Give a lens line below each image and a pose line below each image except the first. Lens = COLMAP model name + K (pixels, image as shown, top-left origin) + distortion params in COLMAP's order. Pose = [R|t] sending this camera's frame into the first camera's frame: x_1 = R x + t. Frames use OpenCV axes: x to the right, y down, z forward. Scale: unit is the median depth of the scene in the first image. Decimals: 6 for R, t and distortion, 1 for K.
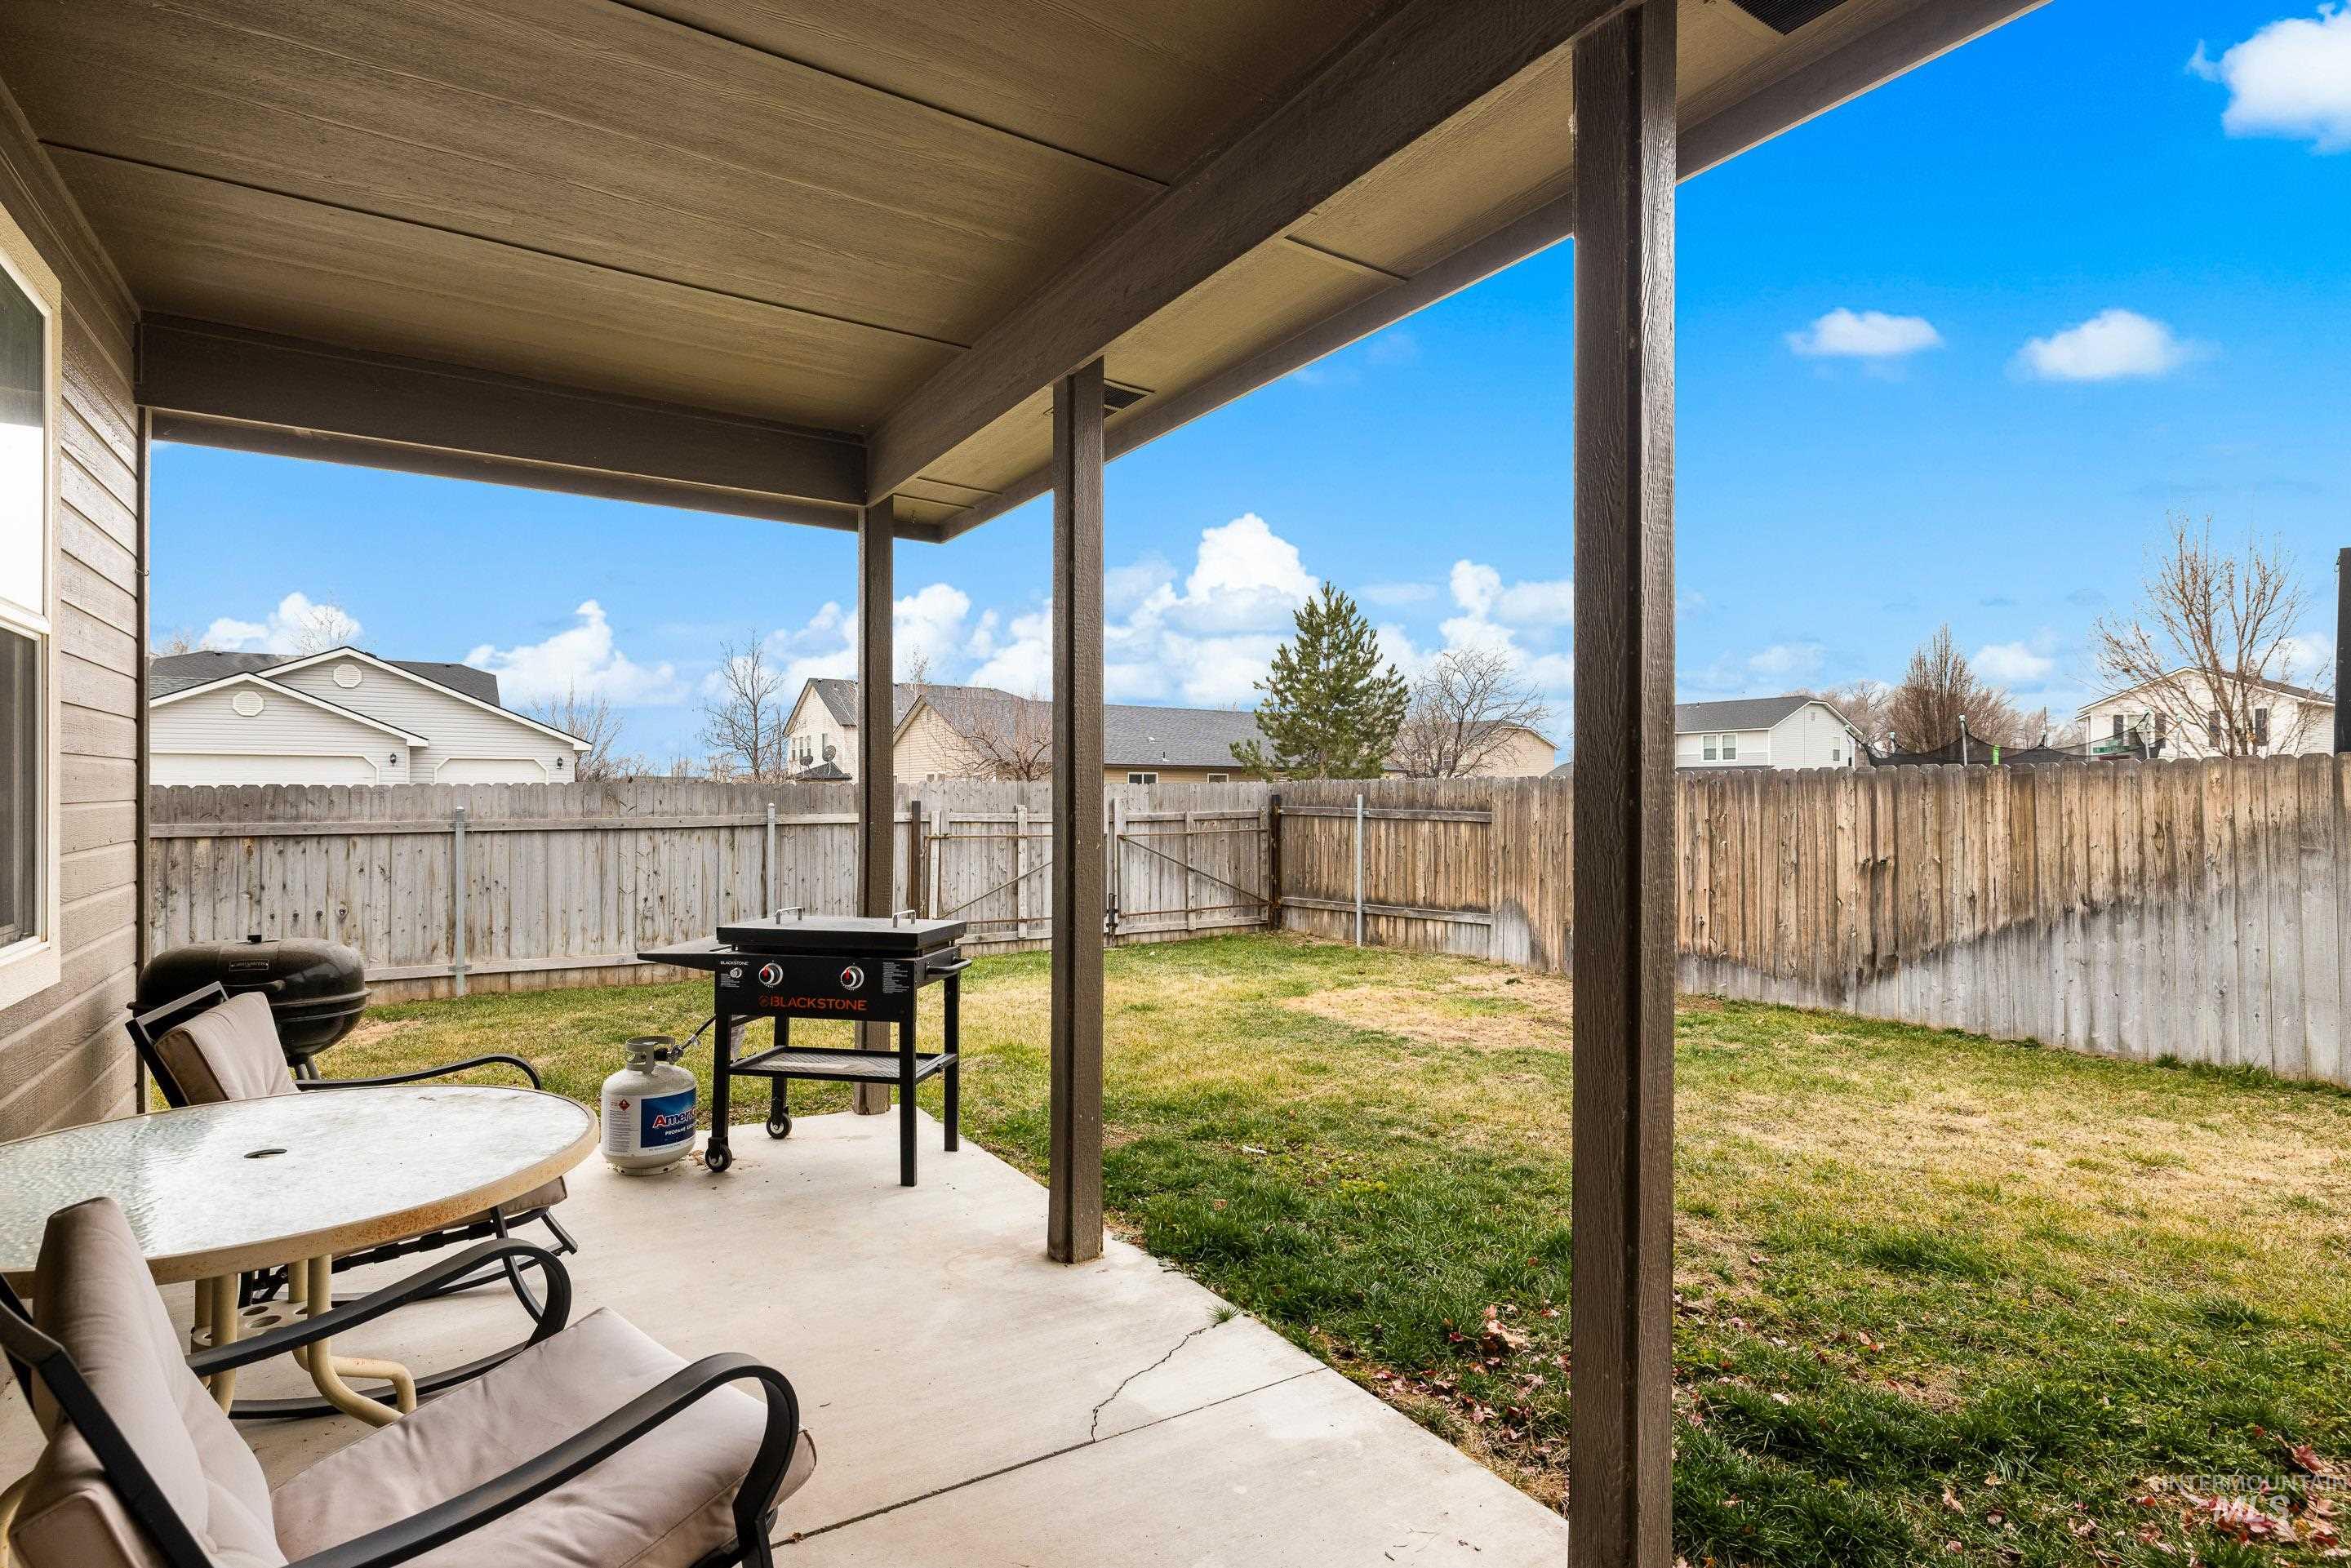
lens RADIAL K [[1142.4, 0, 1171.5], [0, 1142.4, 775.7], [0, 0, 1]] dist [-0.000757, -0.000966]
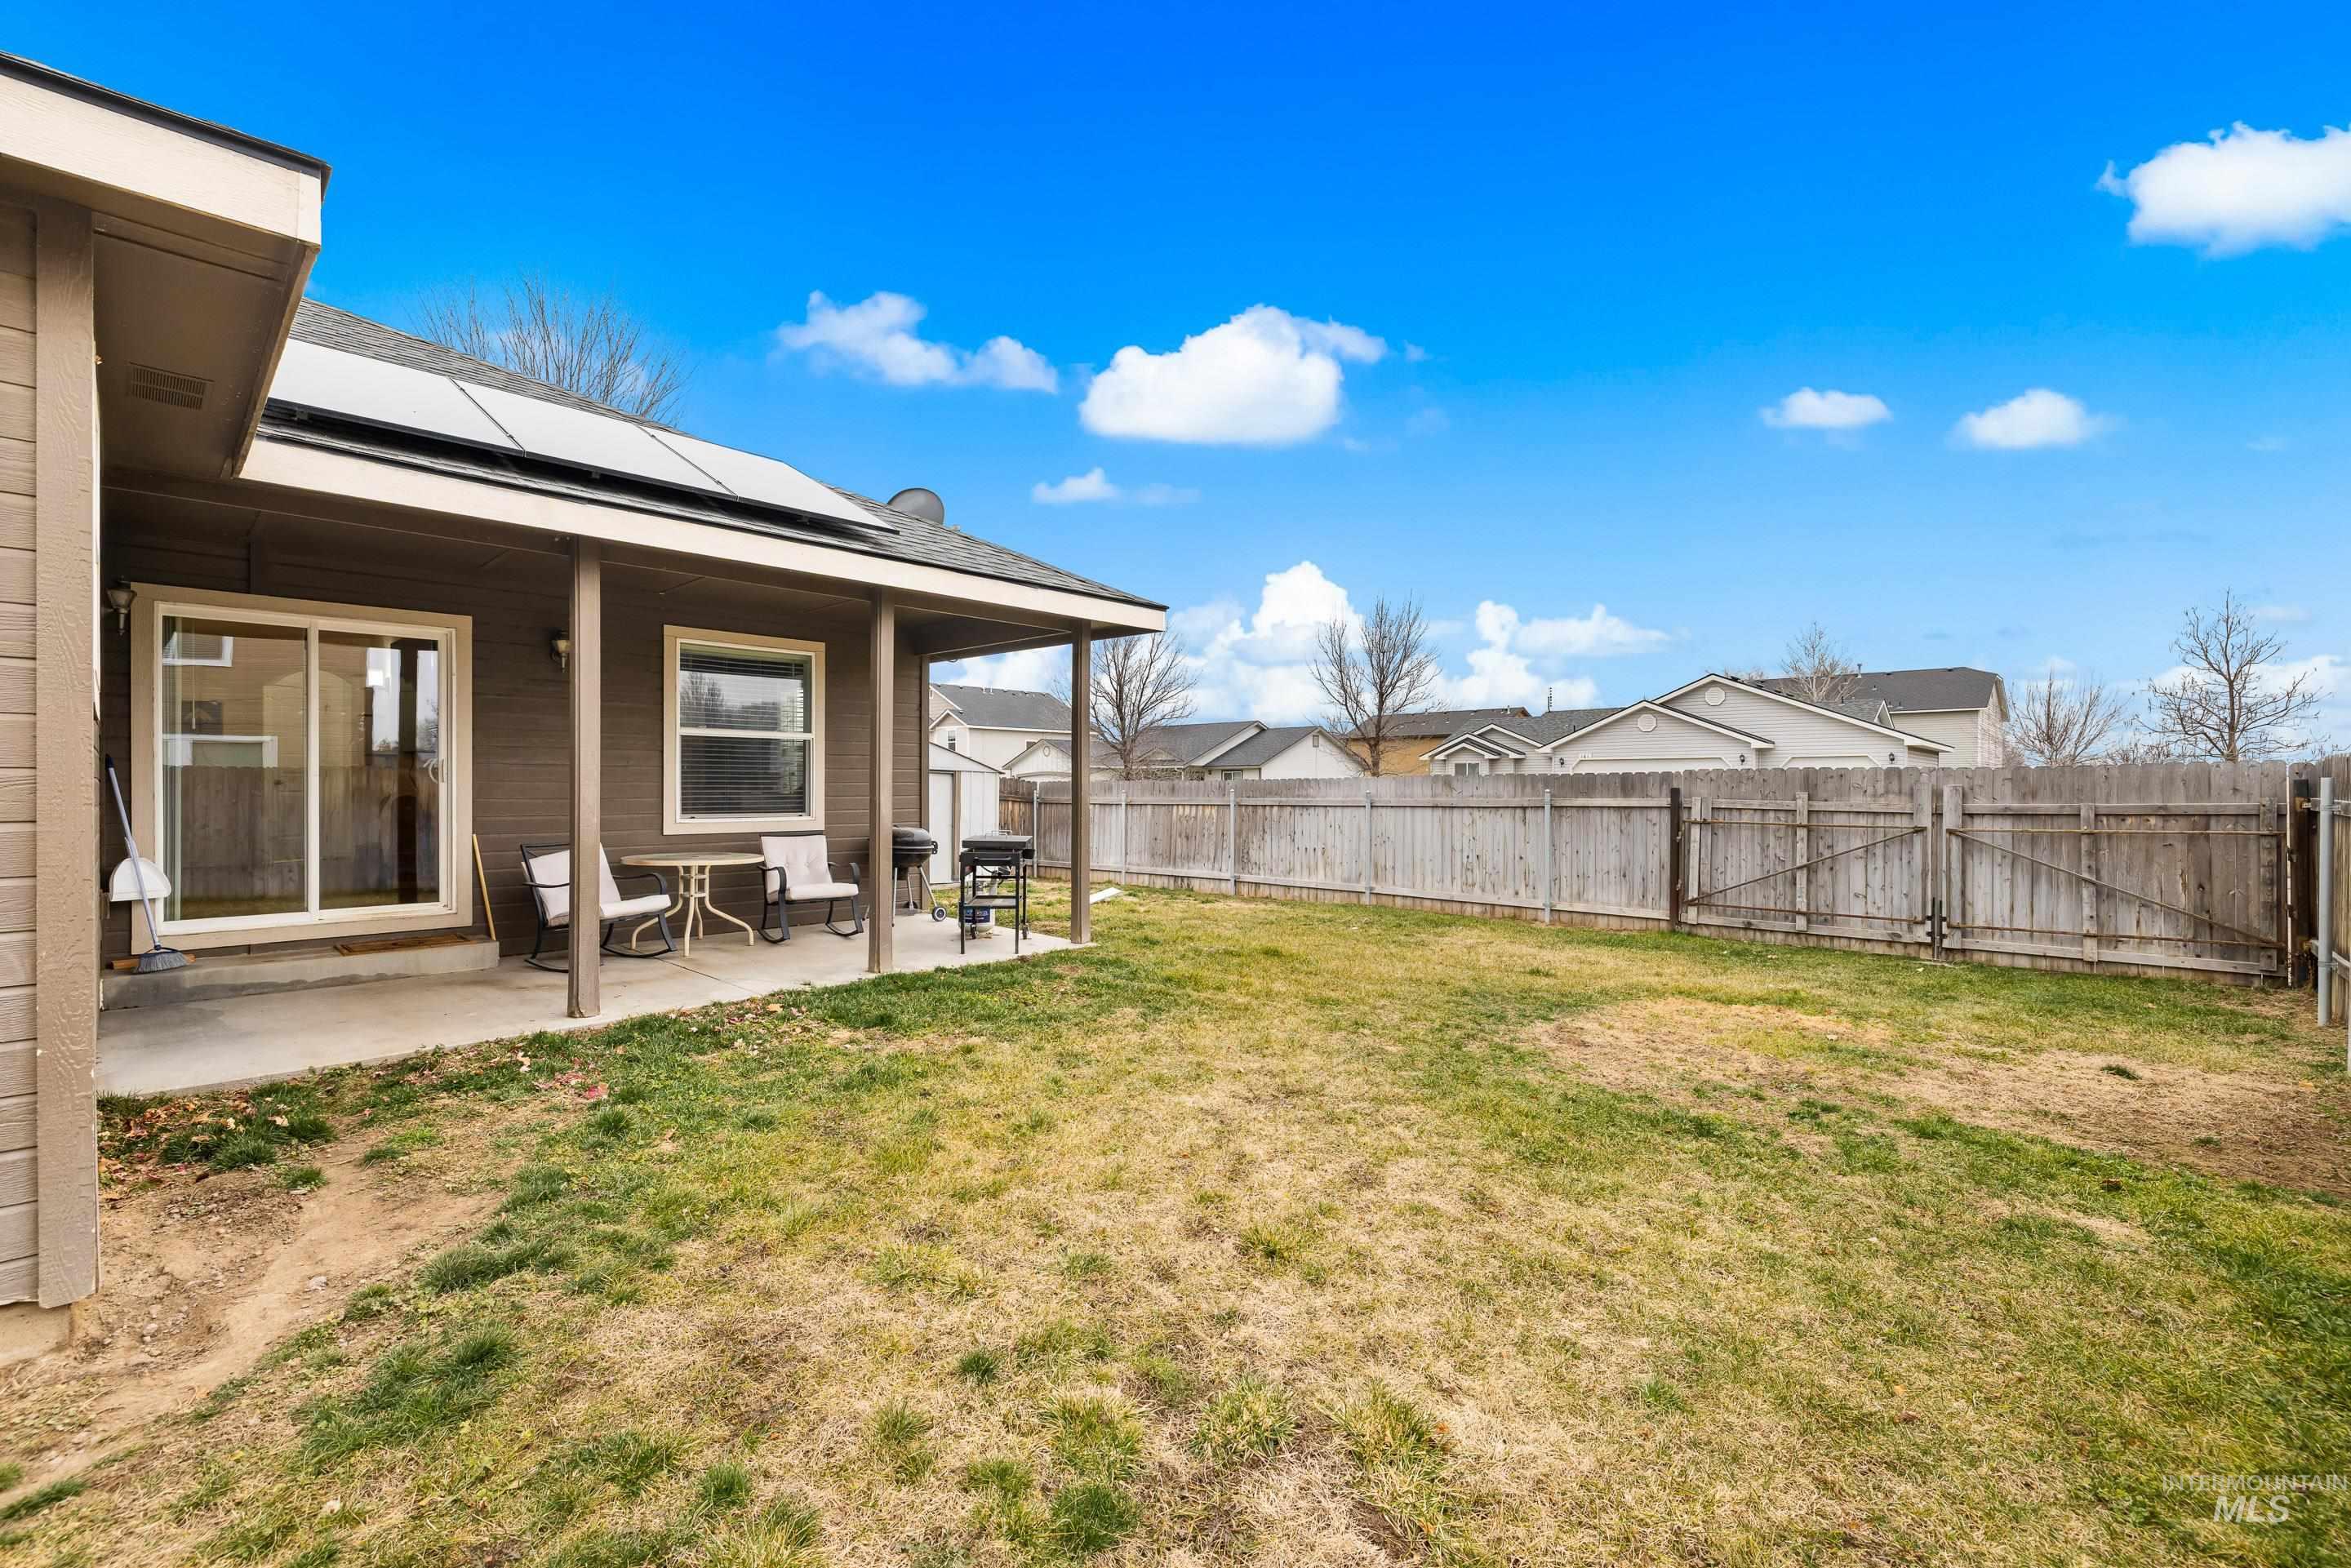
lens RADIAL K [[1016.7, 0, 1164.5], [0, 1016.7, 782.2], [0, 0, 1]] dist [0.000534, 0.000150]
pose [[0.246010, -0.006614, -0.969245, 0.594691], [0.013939, 0.999897, -0.003285, 0.012824], [0.969167, -0.012702, 0.246077, 0.286759]]
